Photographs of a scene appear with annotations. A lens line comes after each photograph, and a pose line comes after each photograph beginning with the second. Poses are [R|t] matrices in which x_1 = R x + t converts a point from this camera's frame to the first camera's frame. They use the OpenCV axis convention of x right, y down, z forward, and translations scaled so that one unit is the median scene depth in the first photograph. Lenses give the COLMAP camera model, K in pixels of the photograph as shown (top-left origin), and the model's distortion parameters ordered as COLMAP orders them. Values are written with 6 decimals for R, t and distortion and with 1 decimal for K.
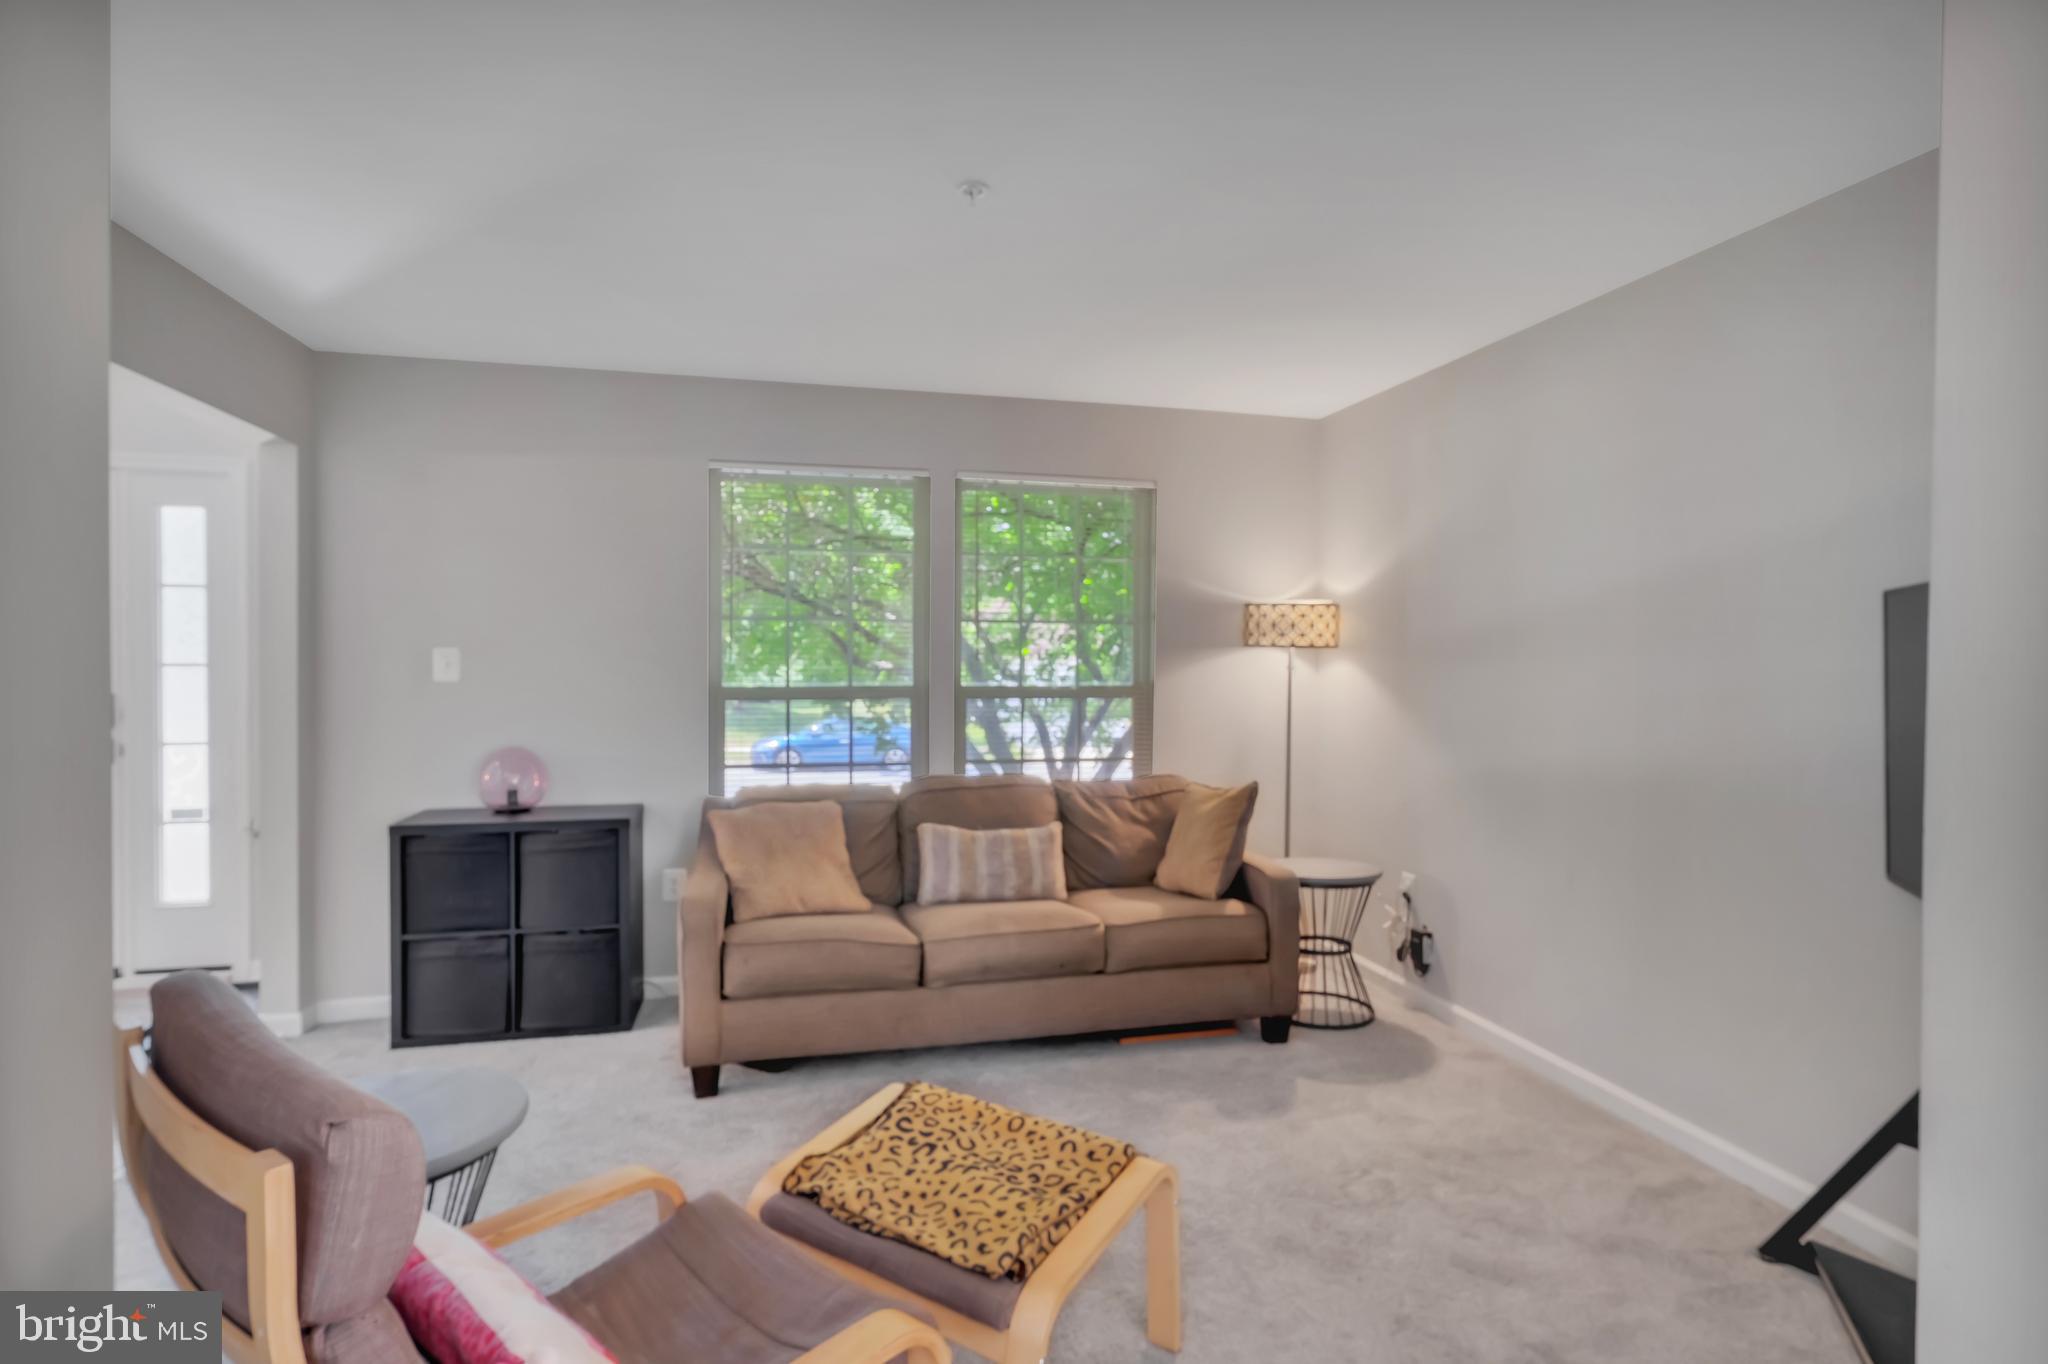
lens RADIAL K [[1040.0, 0, 1029.5], [0, 1040.0, 678.6], [0, 0, 1]] dist [0.000276, -0.000547]
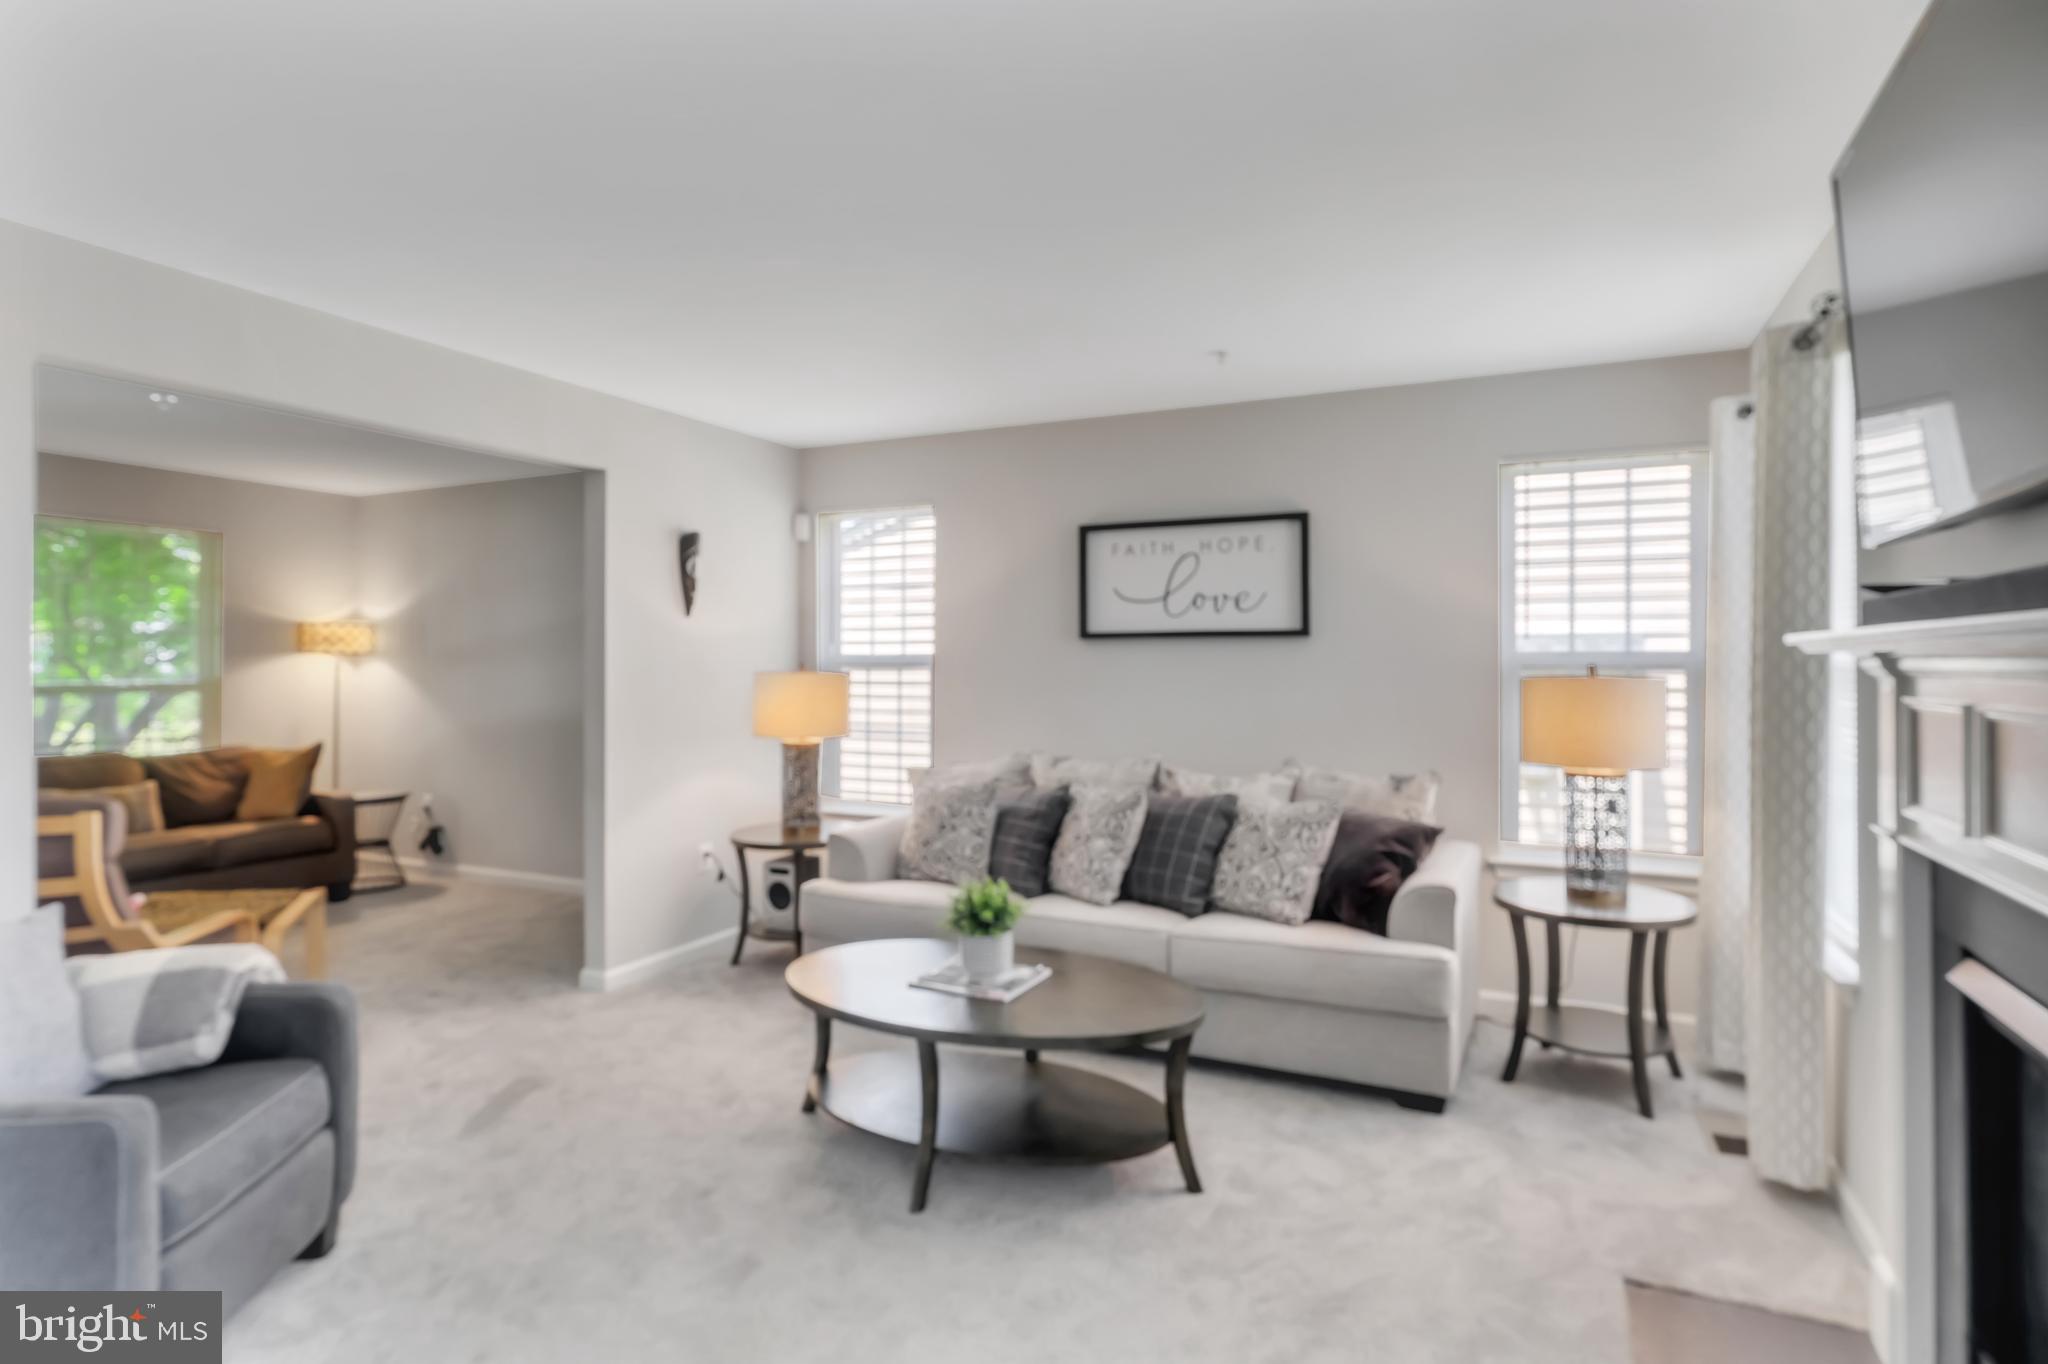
lens RADIAL K [[1040.0, 0, 1030.9], [0, 1040.0, 667.0], [0, 0, 1]] dist [0.000276, -0.000547]
pose [[0.634956, -0.007856, 0.772508, -0.292313], [0.014557, 0.999892, -0.001797, 0.005999], [-0.772411, 0.012387, 0.635002, -0.765170]]
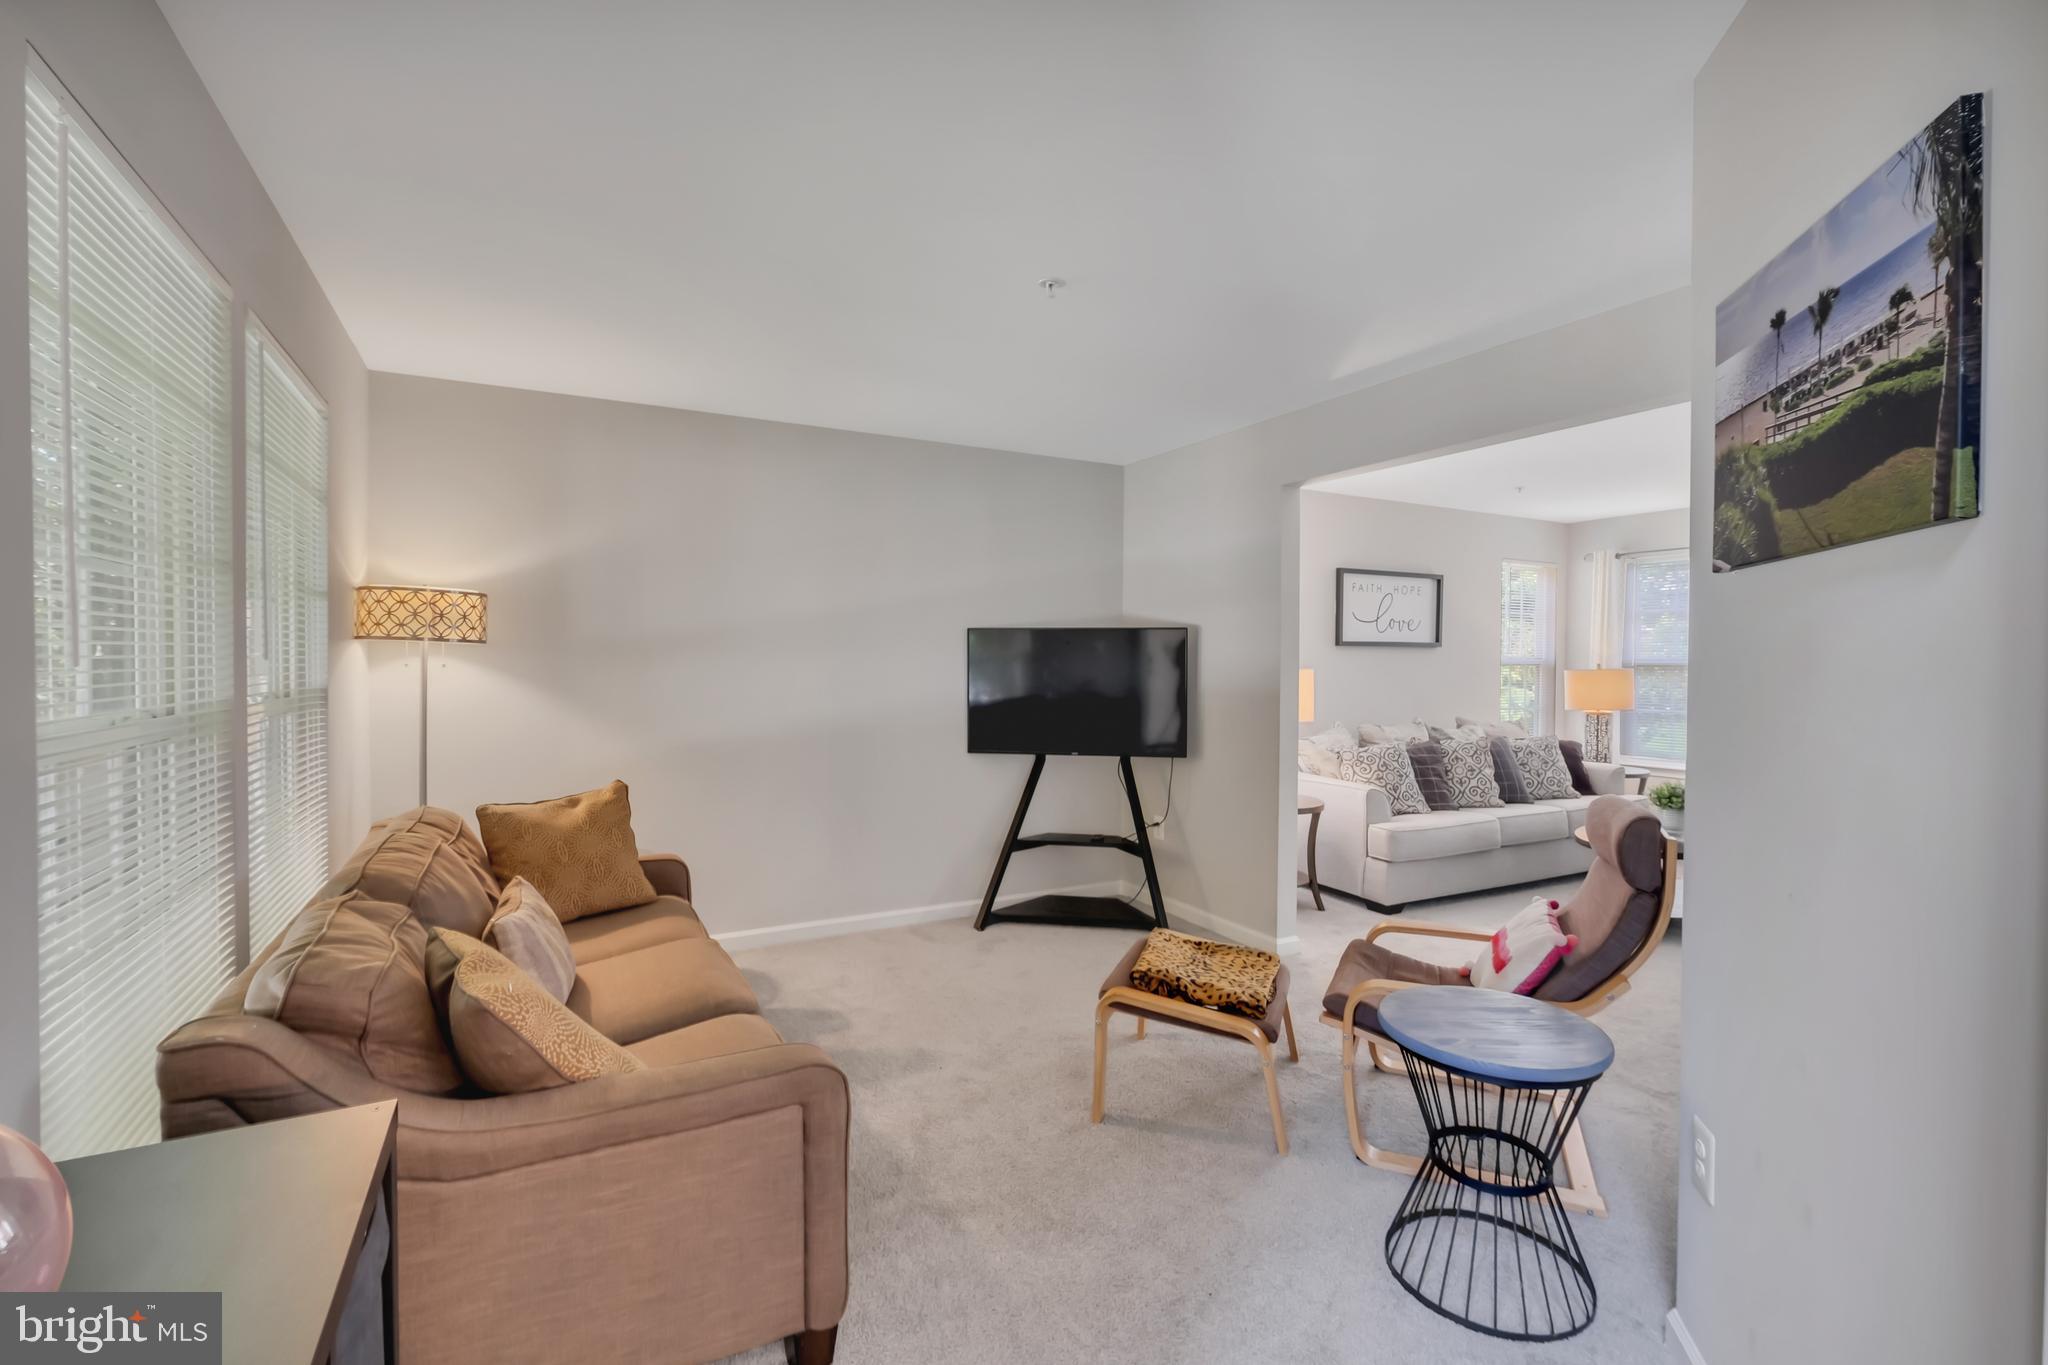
lens RADIAL K [[918.4, 0, 1022.0], [0, 918.4, 673.9], [0, 0, 1]] dist [-0.002437, 0.000053]
pose [[-0.247400, -0.020747, 0.968691, -0.690004], [0.007389, 0.999701, 0.023299, -0.018574], [-0.968885, 0.012922, -0.247172, 0.802279]]
